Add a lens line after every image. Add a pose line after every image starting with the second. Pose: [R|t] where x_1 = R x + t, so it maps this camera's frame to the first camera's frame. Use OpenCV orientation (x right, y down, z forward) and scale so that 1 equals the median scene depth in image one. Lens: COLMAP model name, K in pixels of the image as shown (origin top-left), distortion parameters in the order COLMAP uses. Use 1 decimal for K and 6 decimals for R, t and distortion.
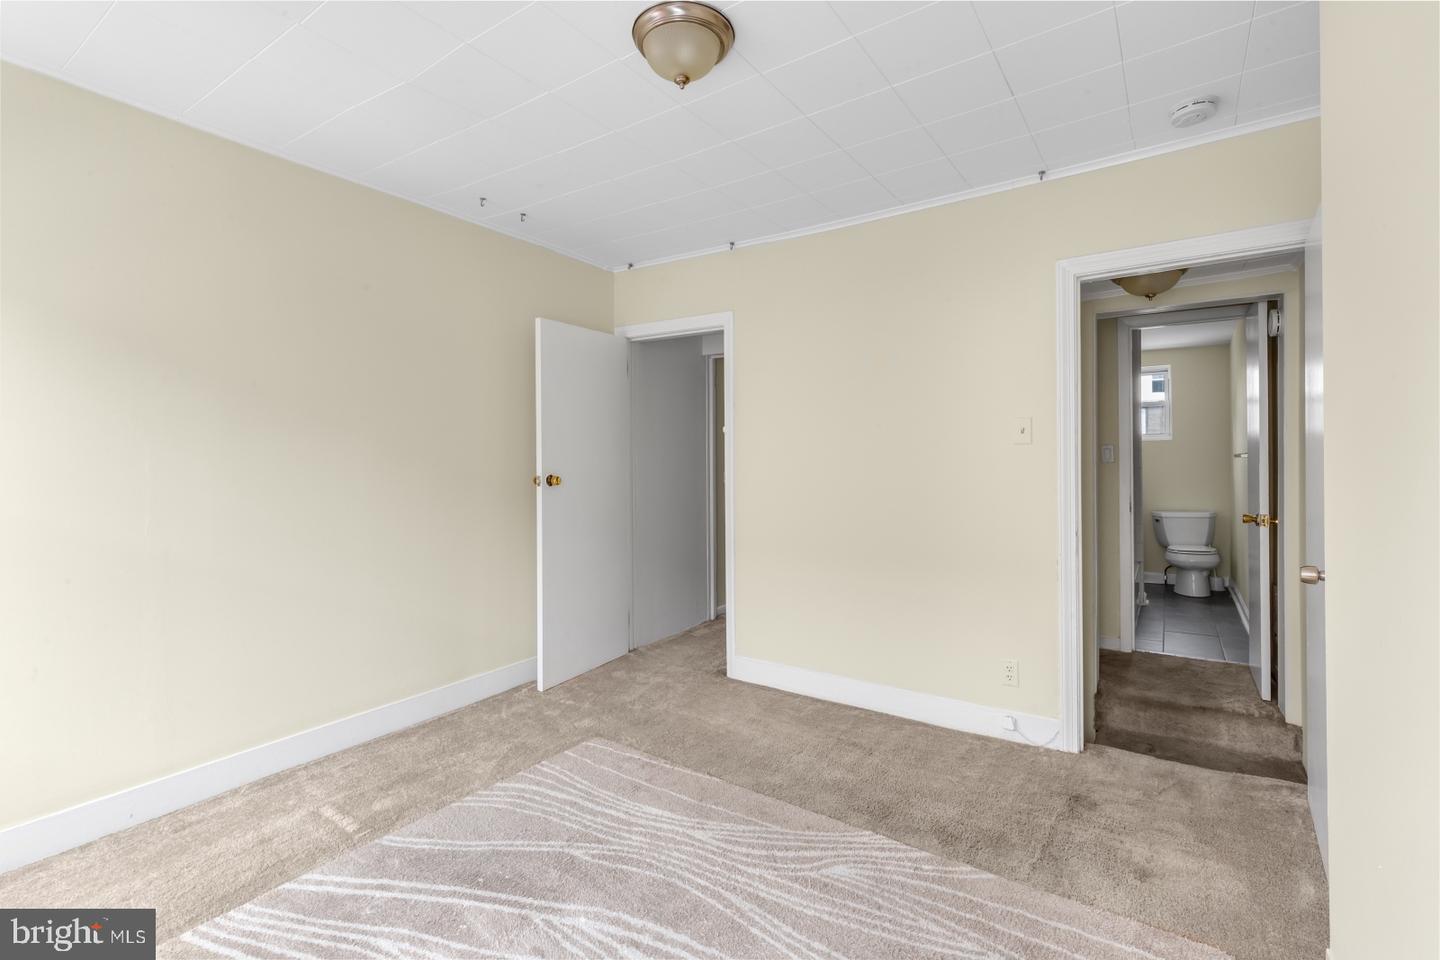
lens RADIAL K [[653.0, 0, 713.0], [0, 653.0, 465.6], [0, 0, 1]] dist [0.000046, -0.000064]
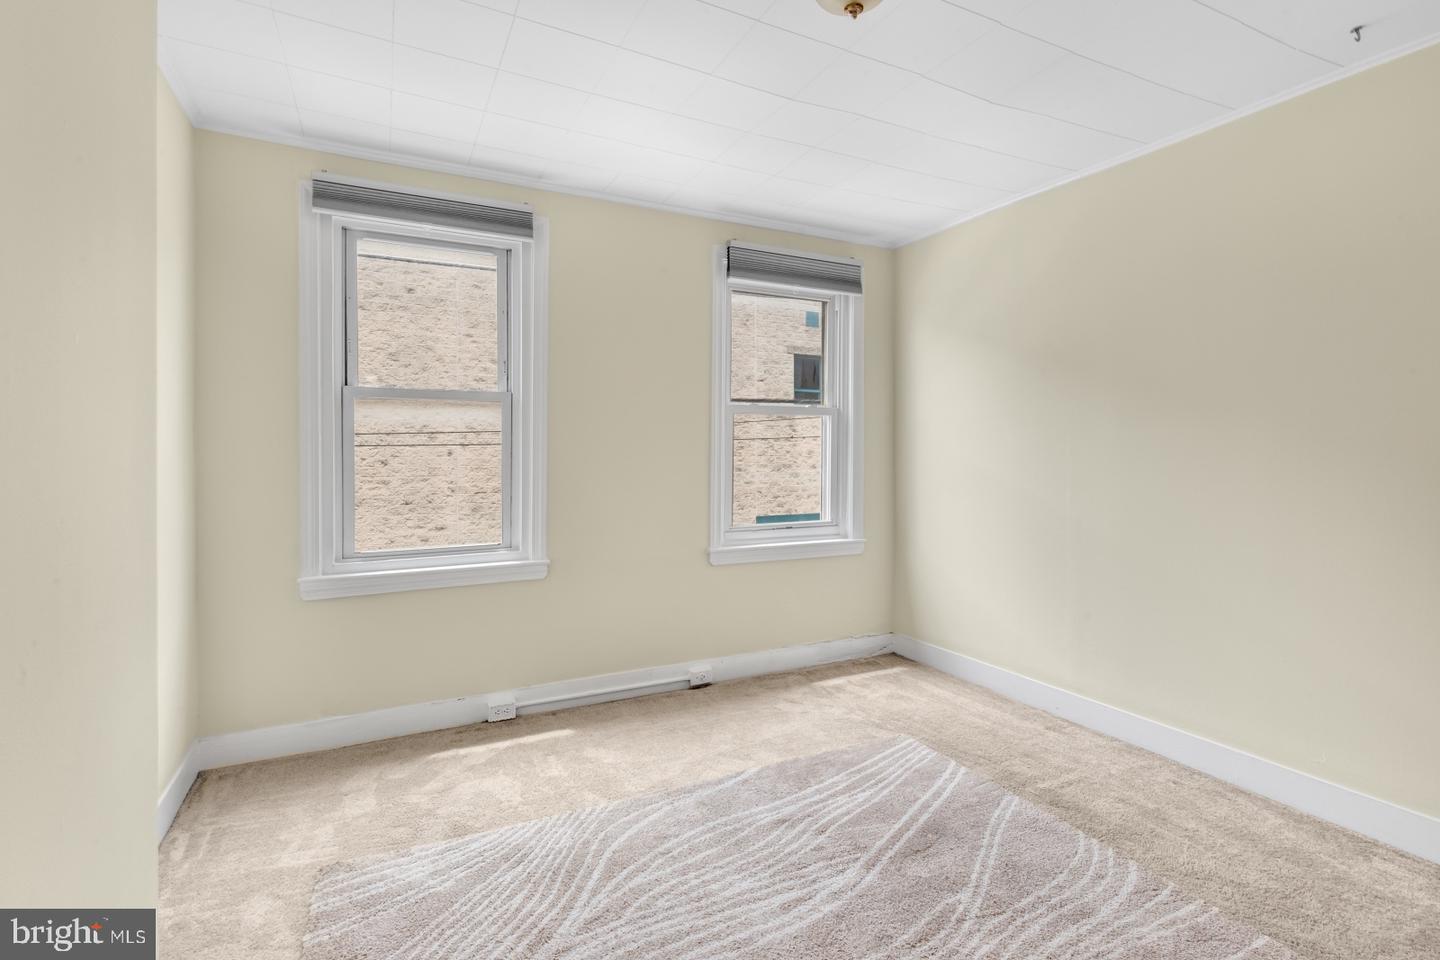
lens RADIAL K [[653.0, 0, 713.0], [0, 653.0, 465.6], [0, 0, 1]] dist [0.000046, -0.000064]
pose [[-0.497320, 0.015282, -0.867432, 0.643669], [0.002389, 0.999865, 0.016246, -0.001708], [0.867564, 0.006008, -0.497290, 1.031310]]
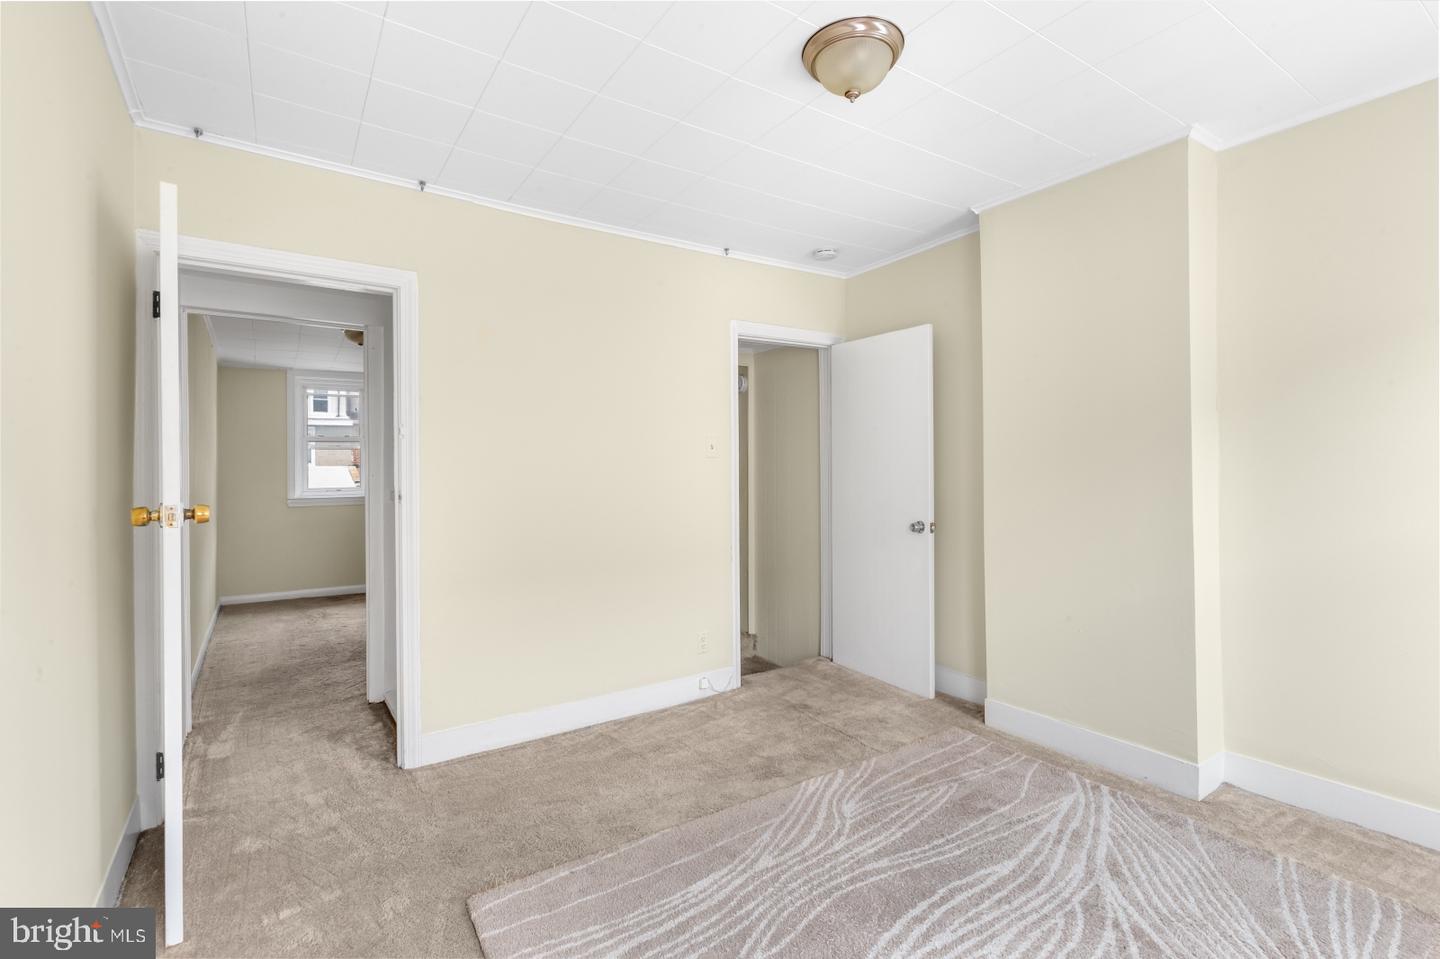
lens RADIAL K [[653.0, 0, 713.0], [0, 653.0, 465.1], [0, 0, 1]] dist [0.000046, -0.000064]
pose [[0.366604, 0.005851, 0.930358, -0.879610], [0.016593, 0.999780, -0.012826, 0.000367], [-0.930229, 0.020140, 0.366427, 0.674676]]
